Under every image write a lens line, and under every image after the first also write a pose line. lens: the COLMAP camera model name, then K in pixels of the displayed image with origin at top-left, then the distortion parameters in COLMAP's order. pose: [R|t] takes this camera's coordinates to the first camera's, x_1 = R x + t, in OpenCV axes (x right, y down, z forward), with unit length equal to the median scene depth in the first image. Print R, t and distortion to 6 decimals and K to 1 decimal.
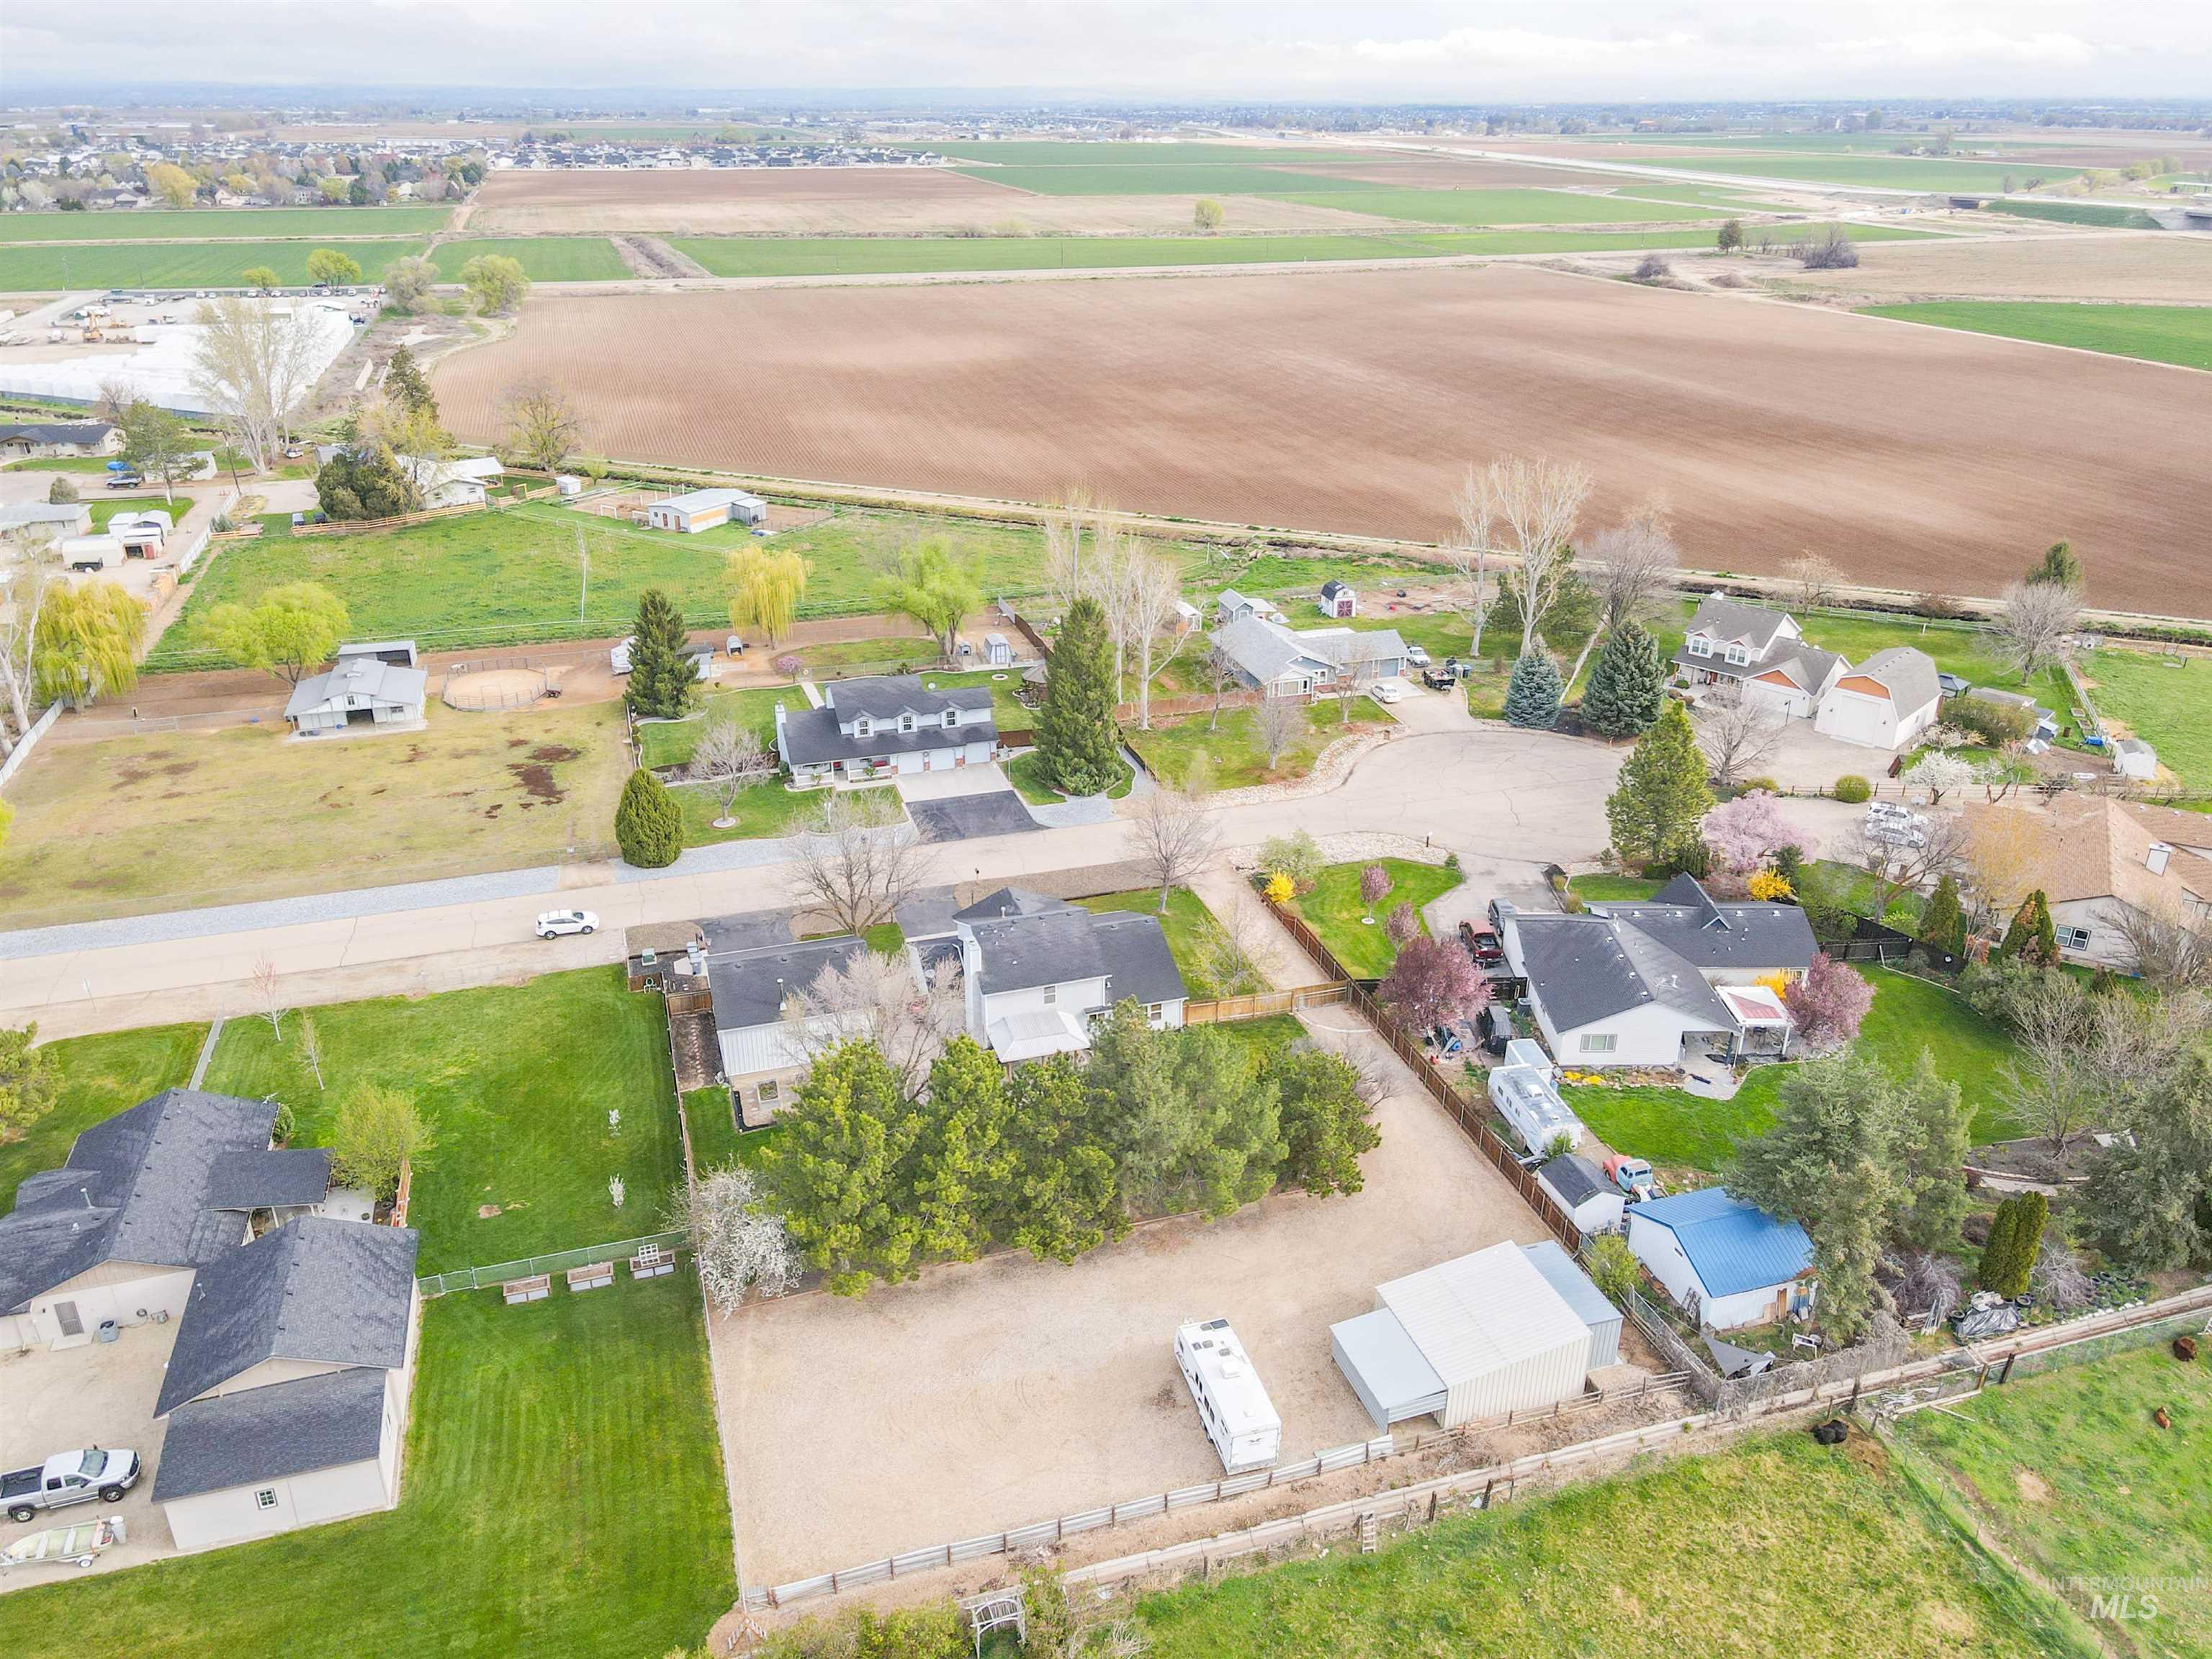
lens RADIAL K [[1558.4, 0, 1105.6], [0, 1558.4, 933.0], [0, 0, 1]] dist [0.000018, 0.033739]
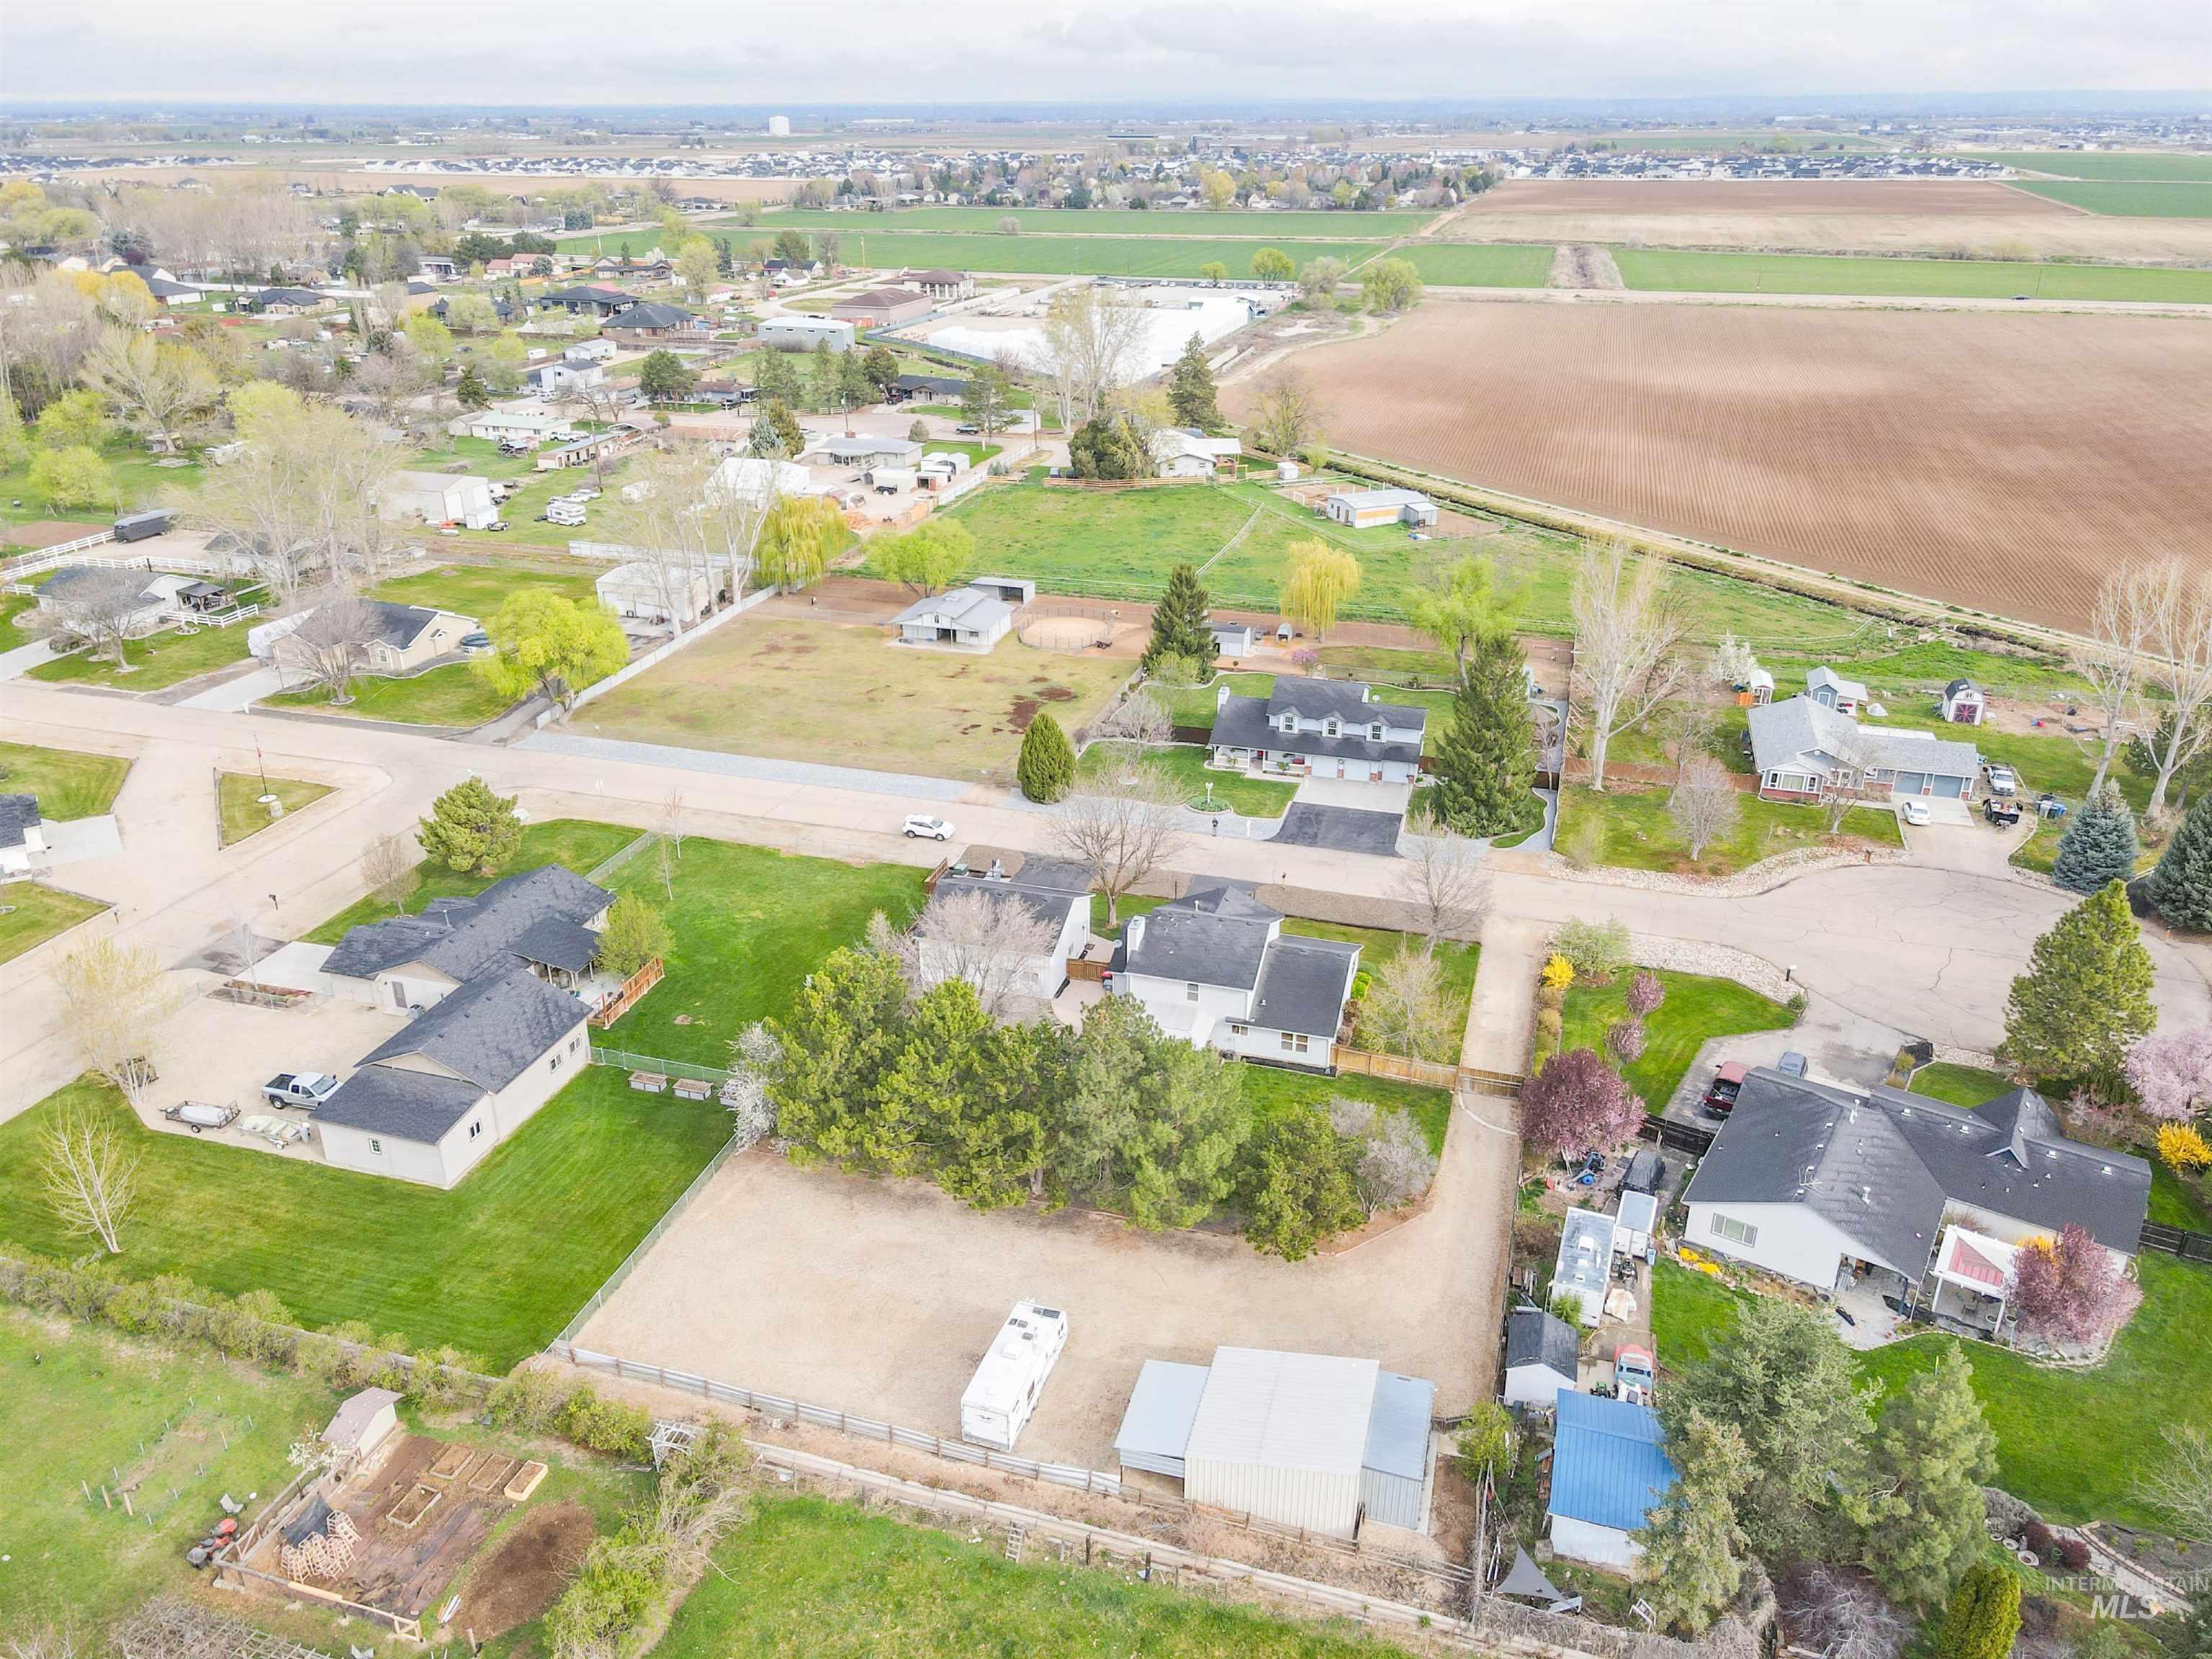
lens RADIAL K [[1558.4, 0, 1105.6], [0, 1558.4, 933.0], [0, 0, 1]] dist [0.000018, 0.033739]
pose [[0.827362, 0.263025, -0.496275, 0.282795], [-0.265420, 0.961785, 0.067252, -0.034864], [0.494999, 0.076080, 0.865557, 0.059781]]
